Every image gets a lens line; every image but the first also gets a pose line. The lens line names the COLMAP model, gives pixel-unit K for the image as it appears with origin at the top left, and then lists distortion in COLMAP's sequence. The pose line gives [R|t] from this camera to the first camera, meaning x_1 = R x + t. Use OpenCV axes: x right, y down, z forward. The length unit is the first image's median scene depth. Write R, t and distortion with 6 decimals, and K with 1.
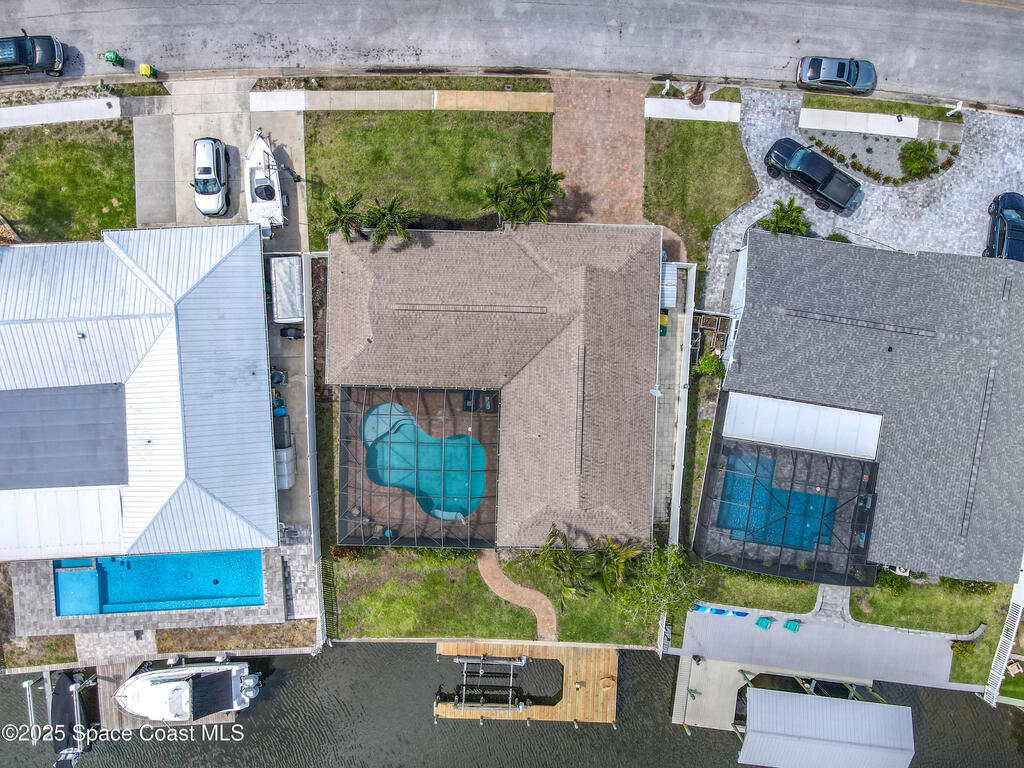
lens RADIAL K [[753.1, 0, 512.0], [0, 753.1, 384.0], [0, 0, 1]] dist [-0.012946, 0.070585]
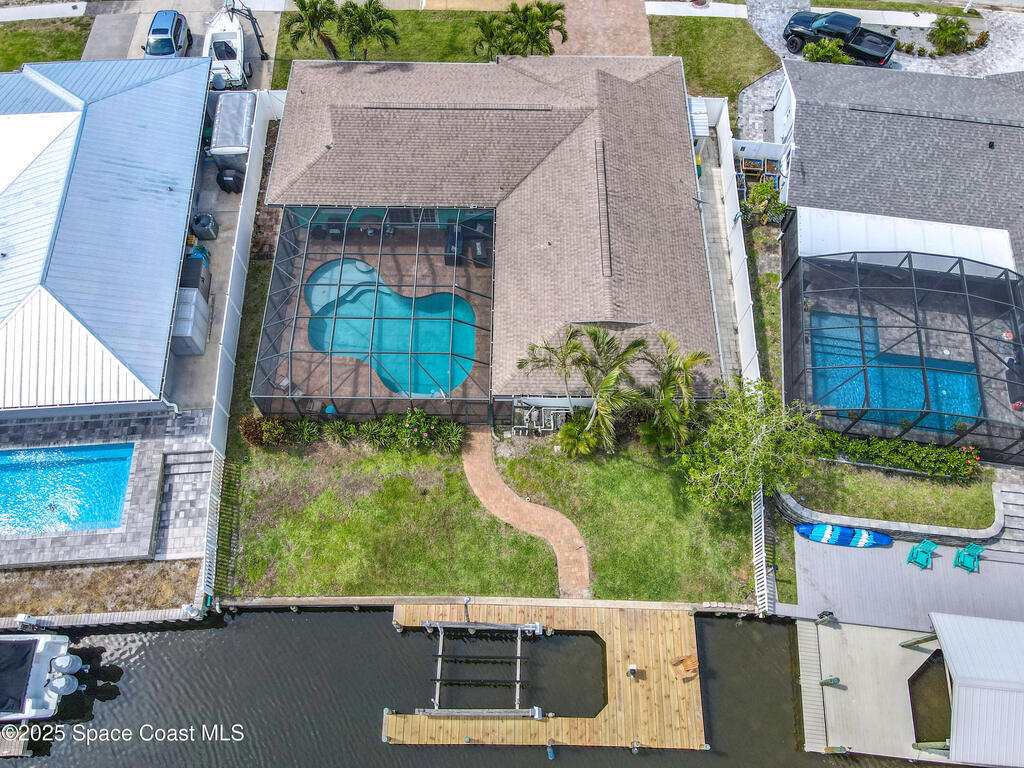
lens RADIAL K [[753.2, 0, 509.9], [0, 753.2, 380.0], [0, 0, 1]] dist [0.010048, 0.007709]
pose [[0.999813, -0.013444, 0.013906, -0.012974], [0.018441, 0.879402, -0.475722, 0.489554], [-0.005833, 0.475890, 0.879486, 0.388628]]
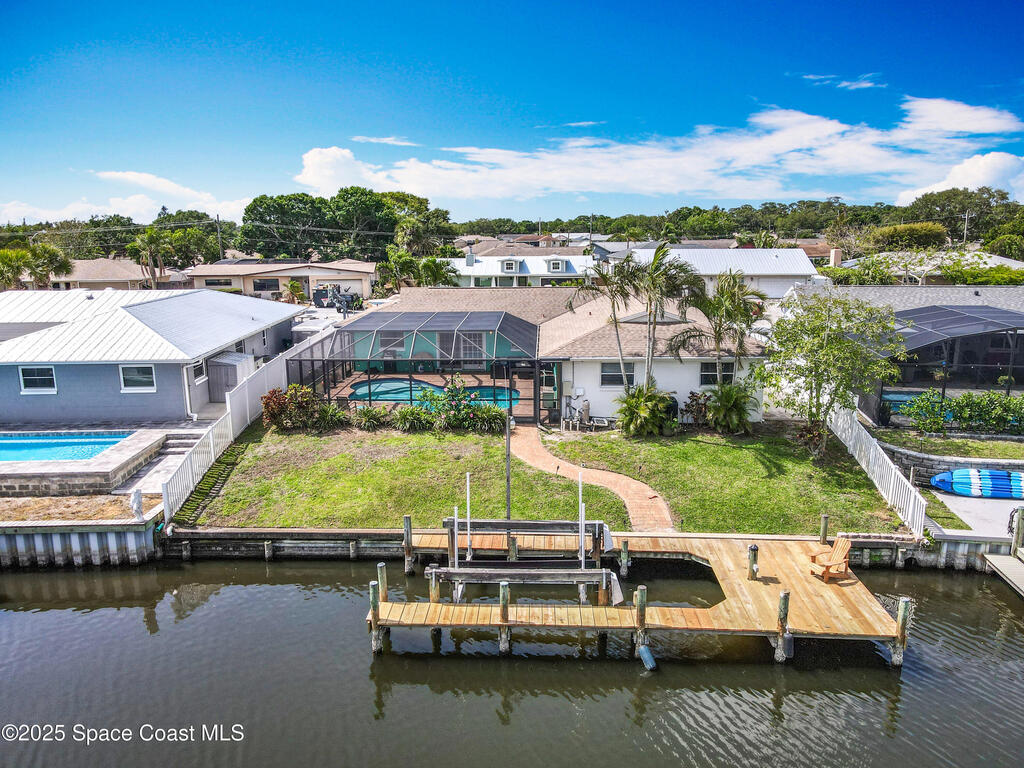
lens RADIAL K [[753.2, 0, 509.9], [0, 753.2, 380.0], [0, 0, 1]] dist [0.010048, 0.007709]
pose [[0.999815, -0.005839, -0.018332, -0.031387], [-0.017160, 0.160227, -0.986931, 0.788642], [0.008700, 0.987063, 0.160097, 0.865843]]
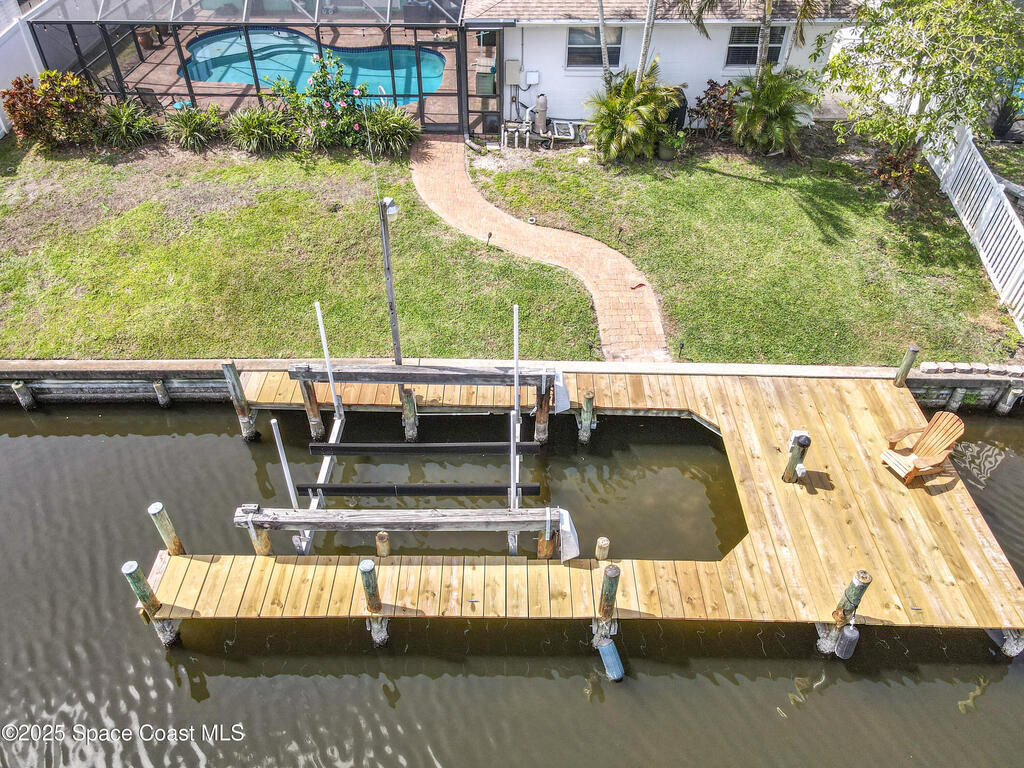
lens RADIAL K [[753.2, 0, 509.9], [0, 753.2, 380.0], [0, 0, 1]] dist [0.010048, 0.007709]
pose [[0.999724, -0.014379, 0.018554, -0.006903], [0.023472, 0.621170, -0.783324, 0.581509], [-0.000262, 0.783544, 0.621337, 0.856185]]
